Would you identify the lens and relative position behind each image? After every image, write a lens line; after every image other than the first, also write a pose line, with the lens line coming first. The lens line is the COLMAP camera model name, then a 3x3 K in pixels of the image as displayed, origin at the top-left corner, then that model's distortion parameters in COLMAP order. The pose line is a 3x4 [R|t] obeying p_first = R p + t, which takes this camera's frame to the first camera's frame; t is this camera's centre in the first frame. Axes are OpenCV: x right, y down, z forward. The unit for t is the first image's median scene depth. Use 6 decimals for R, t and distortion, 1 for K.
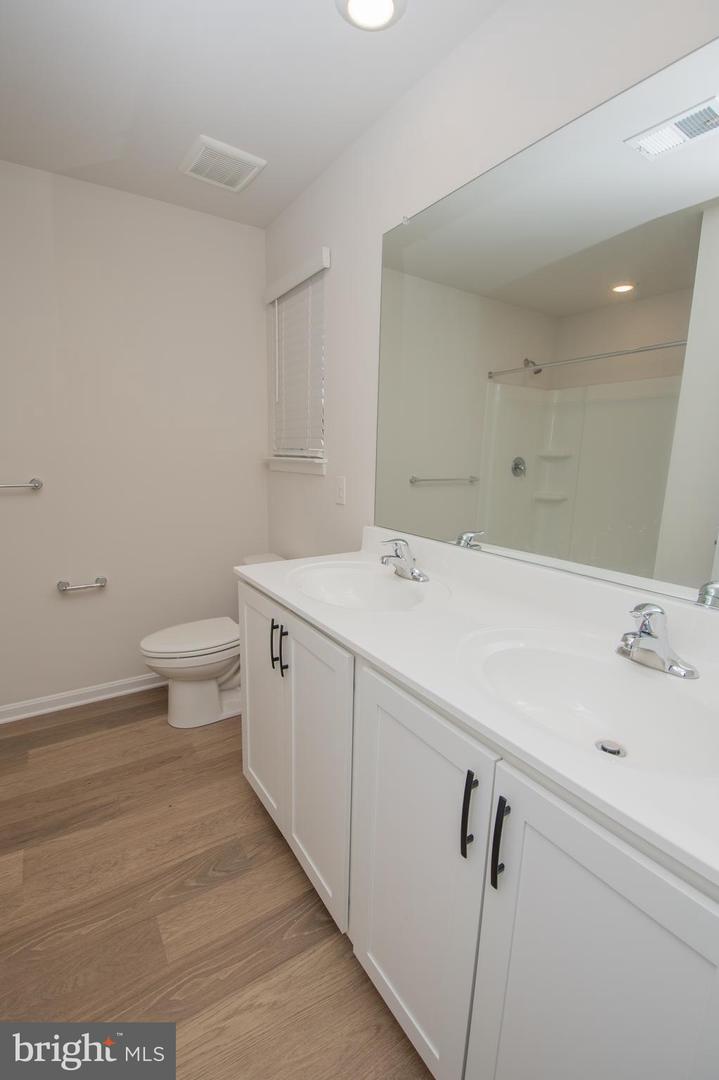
lens RADIAL K [[469.1, 0, 359.5], [0, 469.1, 540.0], [0, 0, 1]] dist [0.017132, -0.022928]
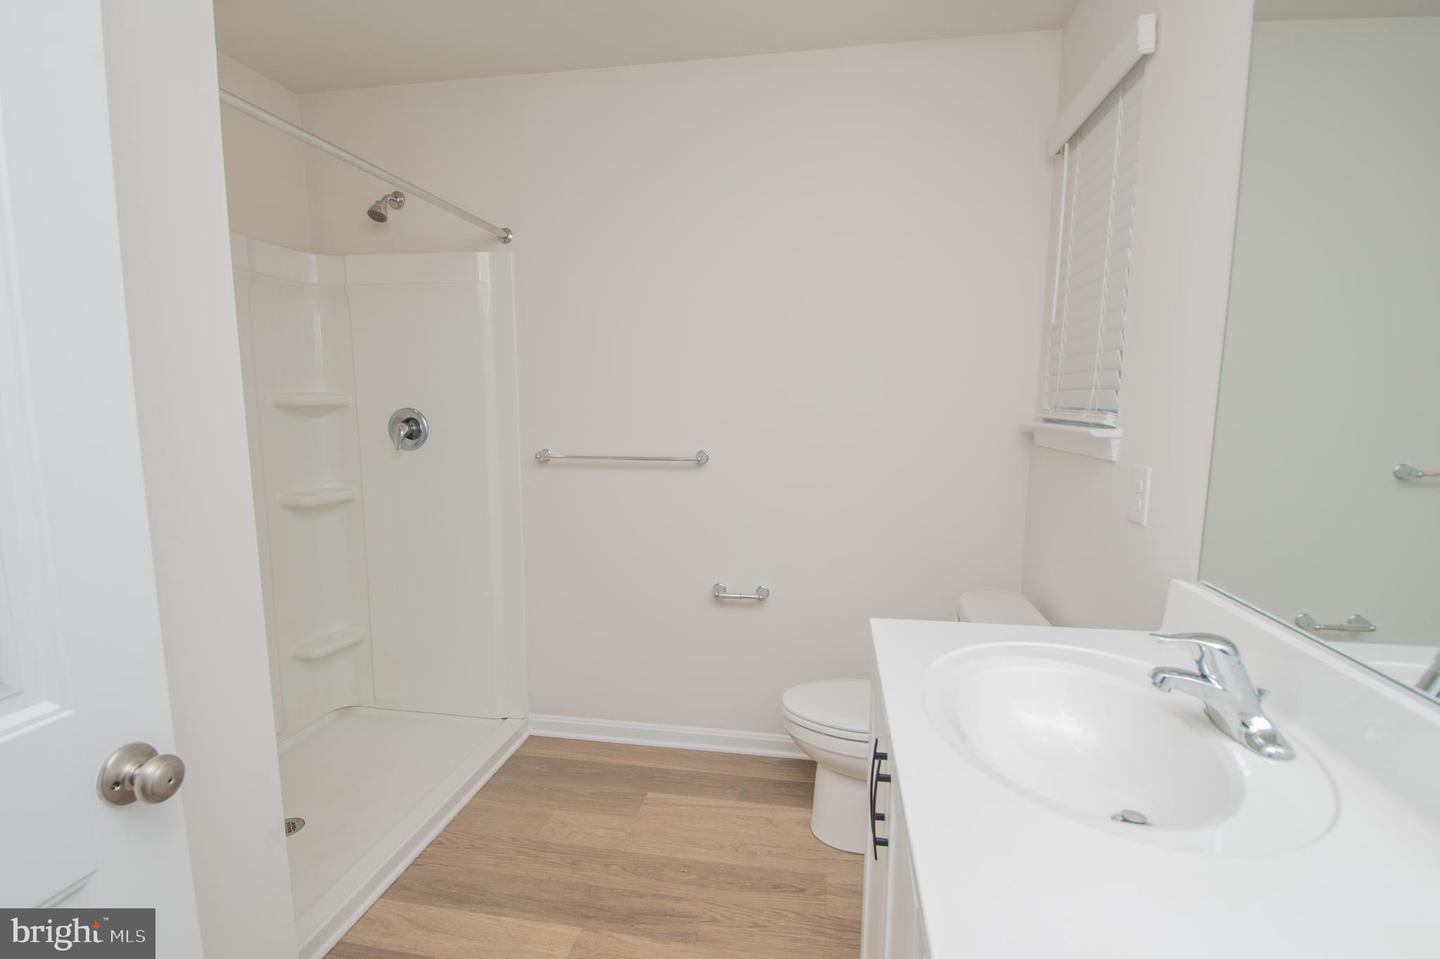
lens RADIAL K [[675.9, 0, 721.1], [0, 675.9, 496.2], [0, 0, 1]] dist [0.028729, -0.031567]
pose [[0.732131, 0.077388, -0.676754, 0.121459], [-0.111933, 0.993688, -0.007462, -0.052213], [0.671904, 0.081214, 0.736172, 0.198865]]
